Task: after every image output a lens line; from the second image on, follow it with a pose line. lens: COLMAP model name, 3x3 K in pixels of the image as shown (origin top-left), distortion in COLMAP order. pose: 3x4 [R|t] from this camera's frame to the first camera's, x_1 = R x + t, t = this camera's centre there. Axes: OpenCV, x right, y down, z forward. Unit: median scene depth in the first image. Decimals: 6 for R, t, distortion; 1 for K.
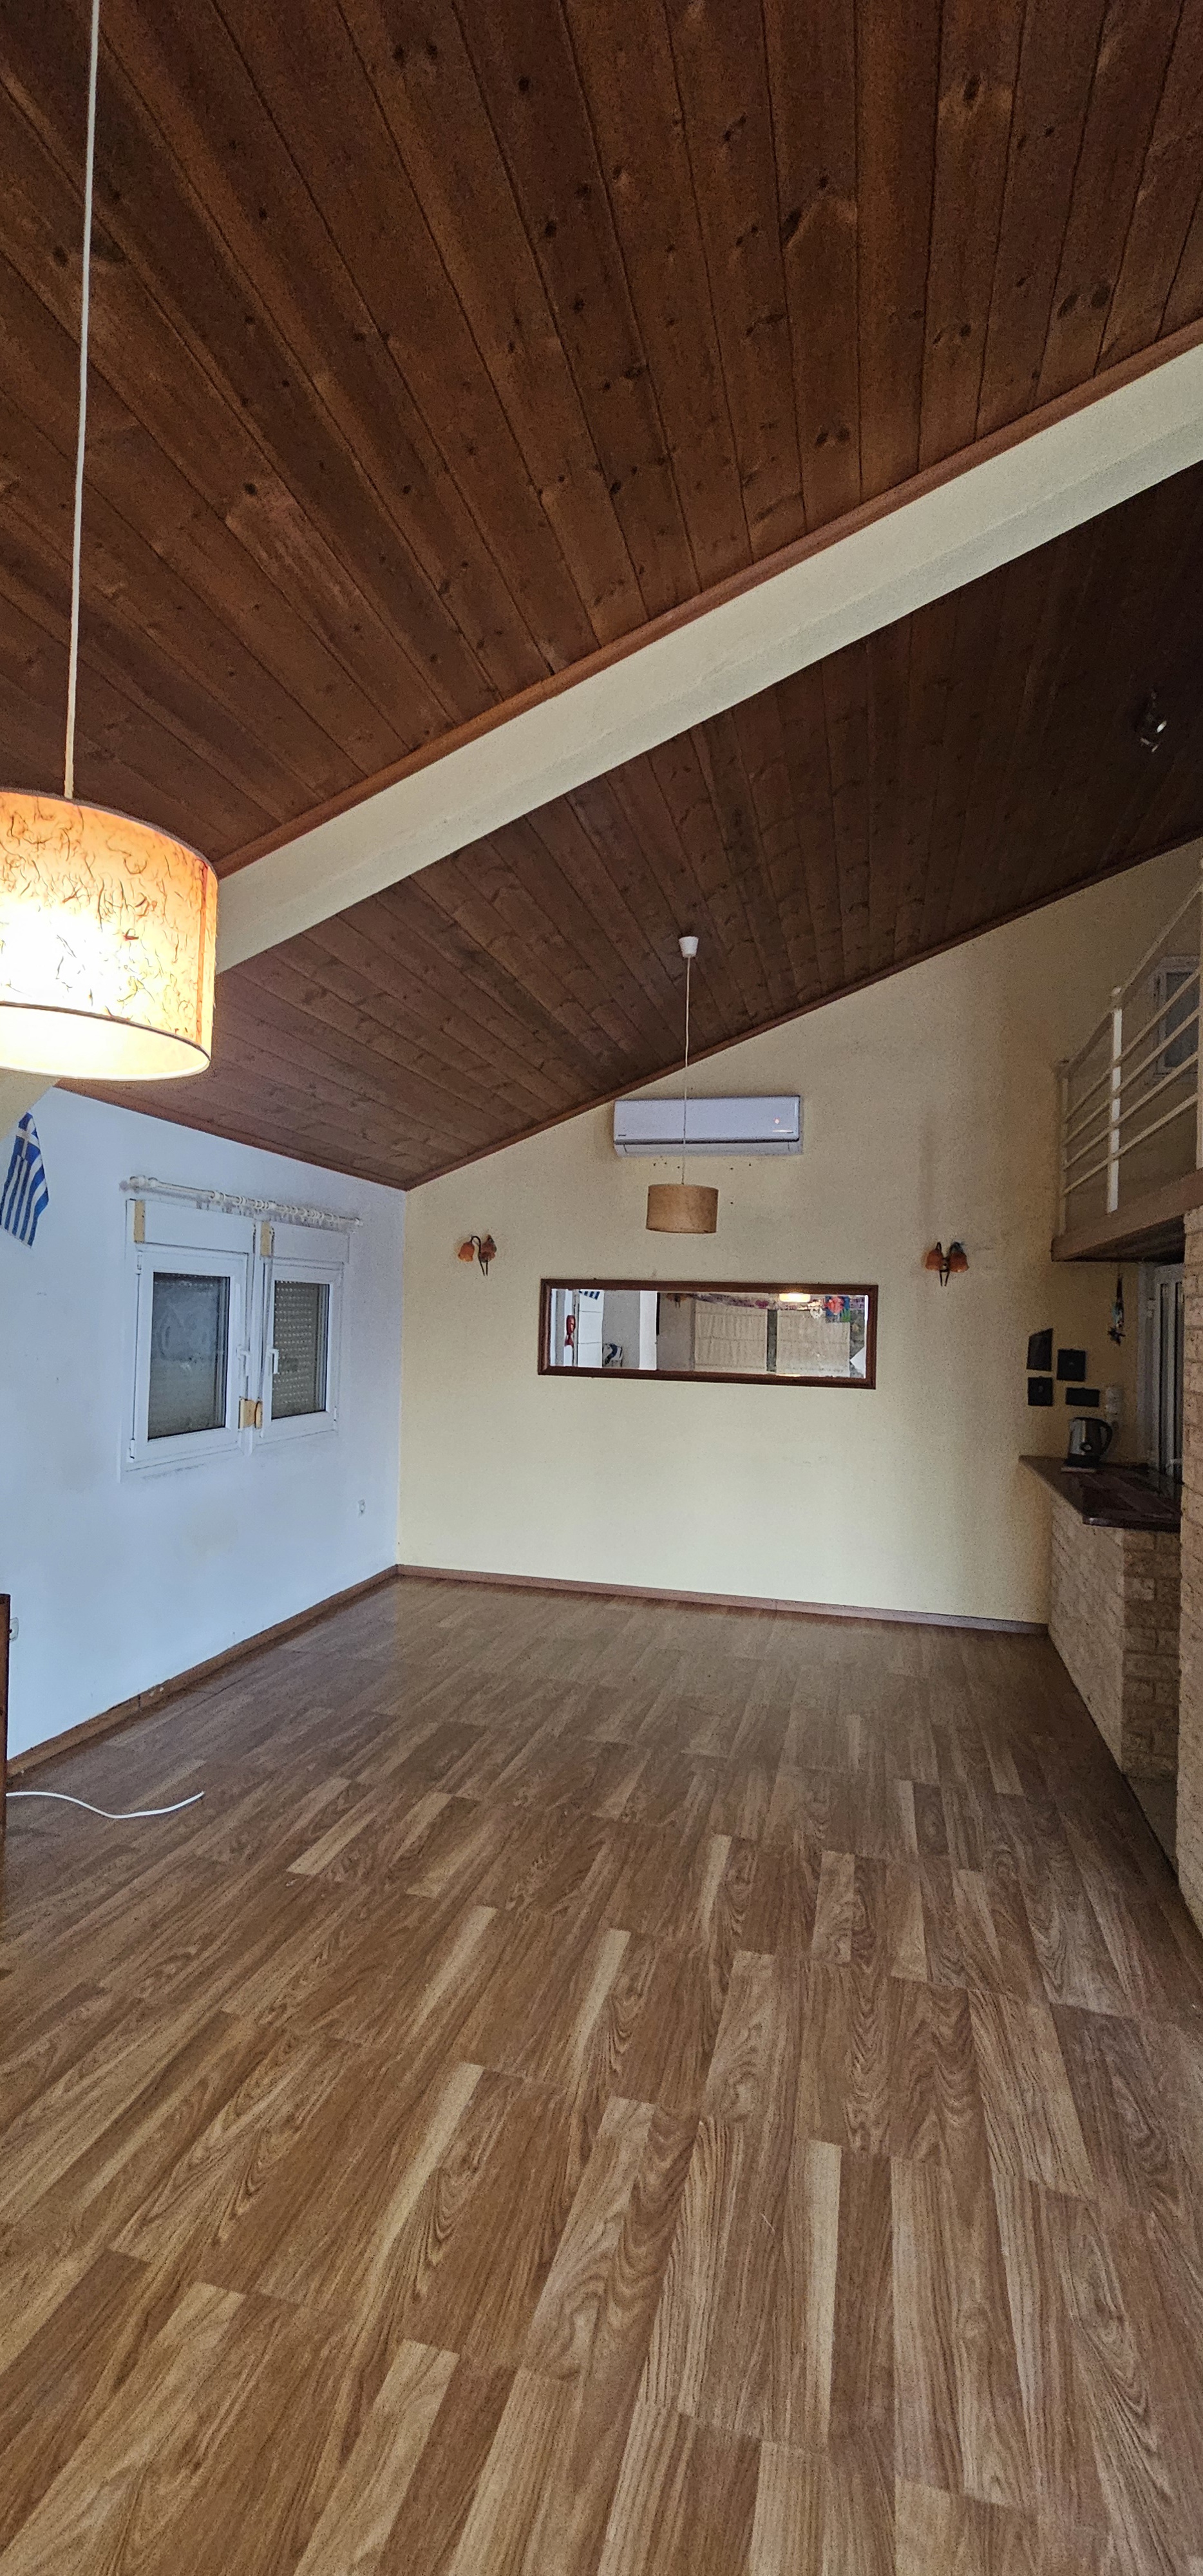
lens RADIAL K [[1067.6, 0, 601.5], [0, 1067.6, 1288.0], [0, 0, 1]] dist [-0.001266, 0.000200]
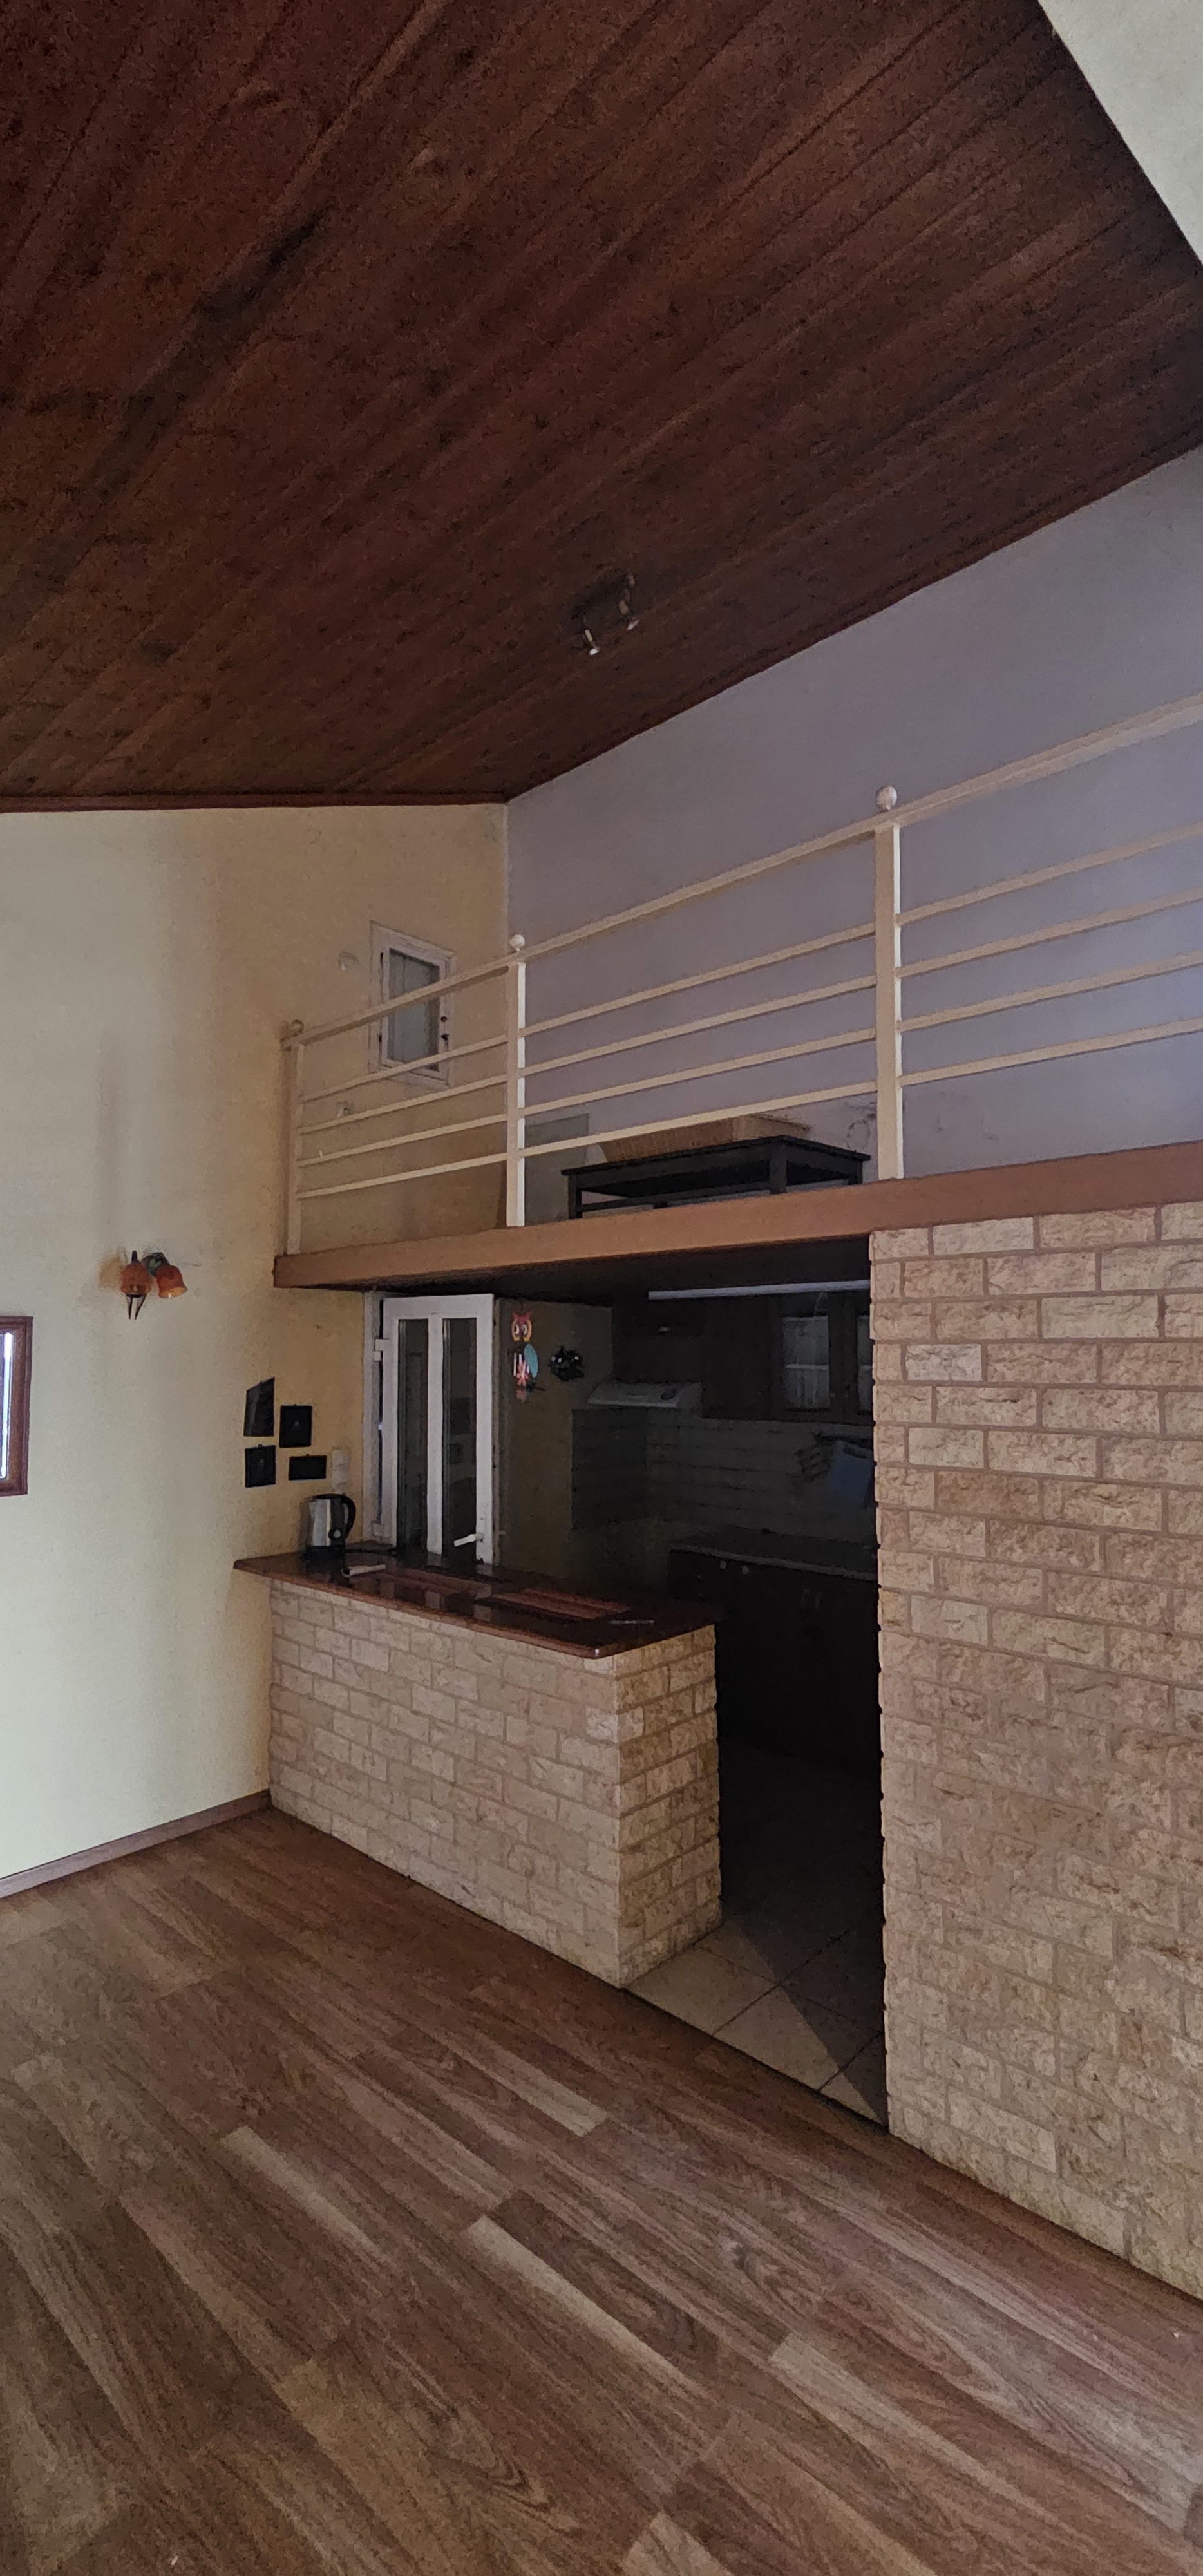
lens RADIAL K [[1067.6, 0, 601.5], [0, 1067.6, 1288.0], [0, 0, 1]] dist [-0.001266, 0.000200]
pose [[0.460775, 0.032021, 0.886939, -0.178189], [-0.004443, 0.999420, -0.033774, -0.000037], [-0.887506, 0.011622, 0.460650, 0.652156]]
